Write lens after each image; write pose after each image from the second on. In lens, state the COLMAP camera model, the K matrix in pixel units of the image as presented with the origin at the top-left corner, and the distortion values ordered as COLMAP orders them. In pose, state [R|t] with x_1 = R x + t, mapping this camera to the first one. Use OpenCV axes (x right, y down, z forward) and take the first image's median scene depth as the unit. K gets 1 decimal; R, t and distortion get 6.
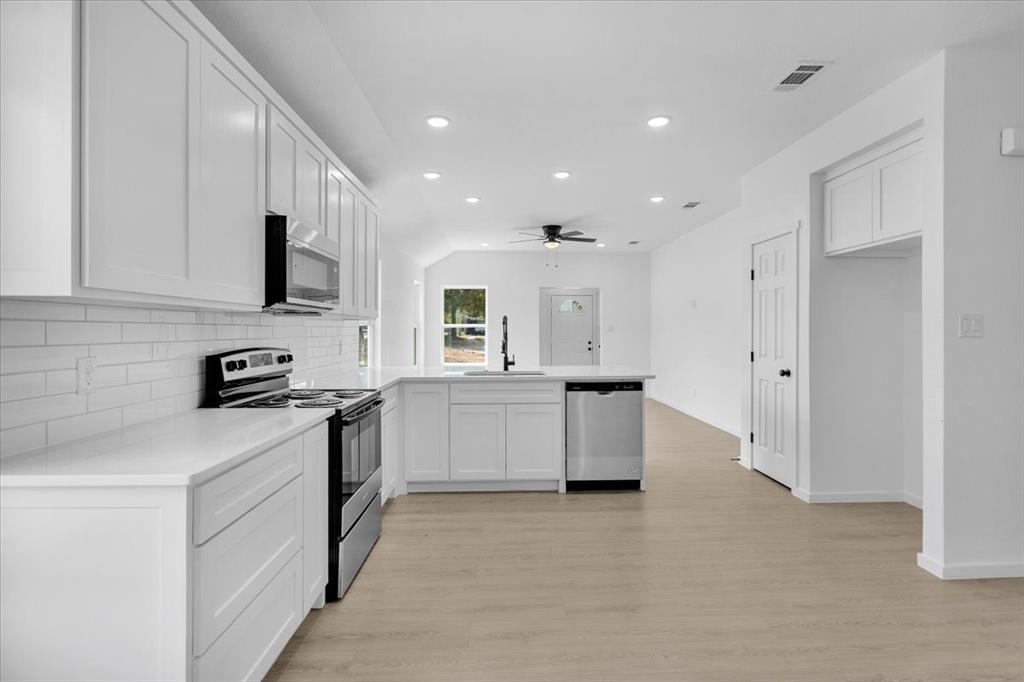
lens RADIAL K [[492.1, 0, 516.9], [0, 492.1, 339.3], [0, 0, 1]] dist [-0.003281, 0.000171]
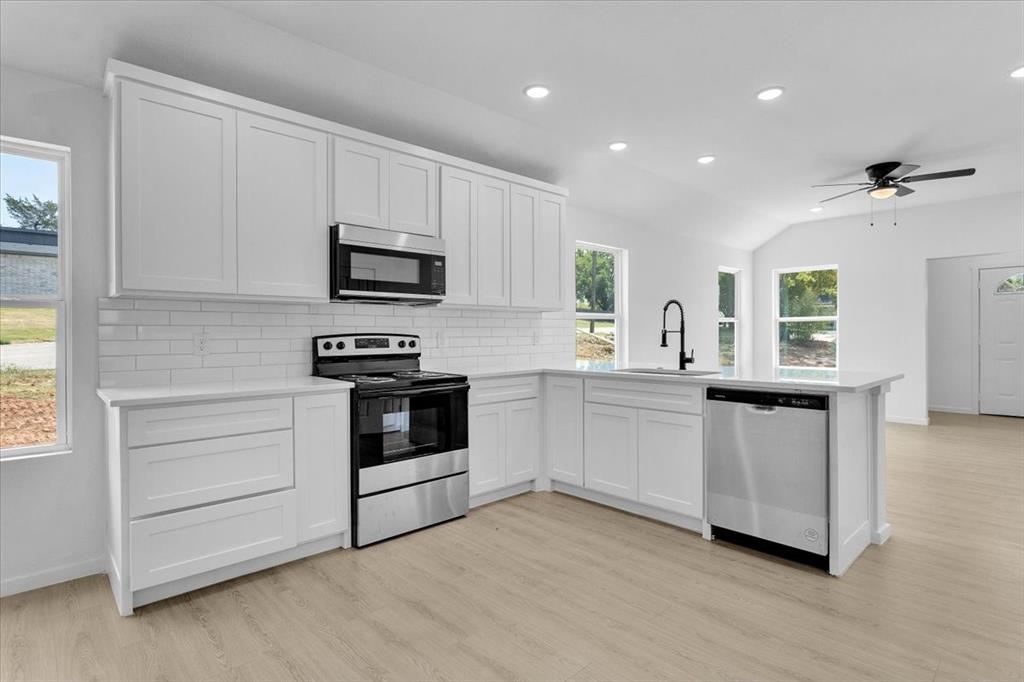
lens RADIAL K [[518.8, 0, 519.0], [0, 518.8, 343.5], [0, 0, 1]] dist [0.000758, -0.000654]
pose [[0.658409, 0.012153, -0.752562, 0.493999], [-0.009328, 0.999925, 0.007986, 0.020316], [0.752602, 0.001762, 0.658473, 0.294193]]
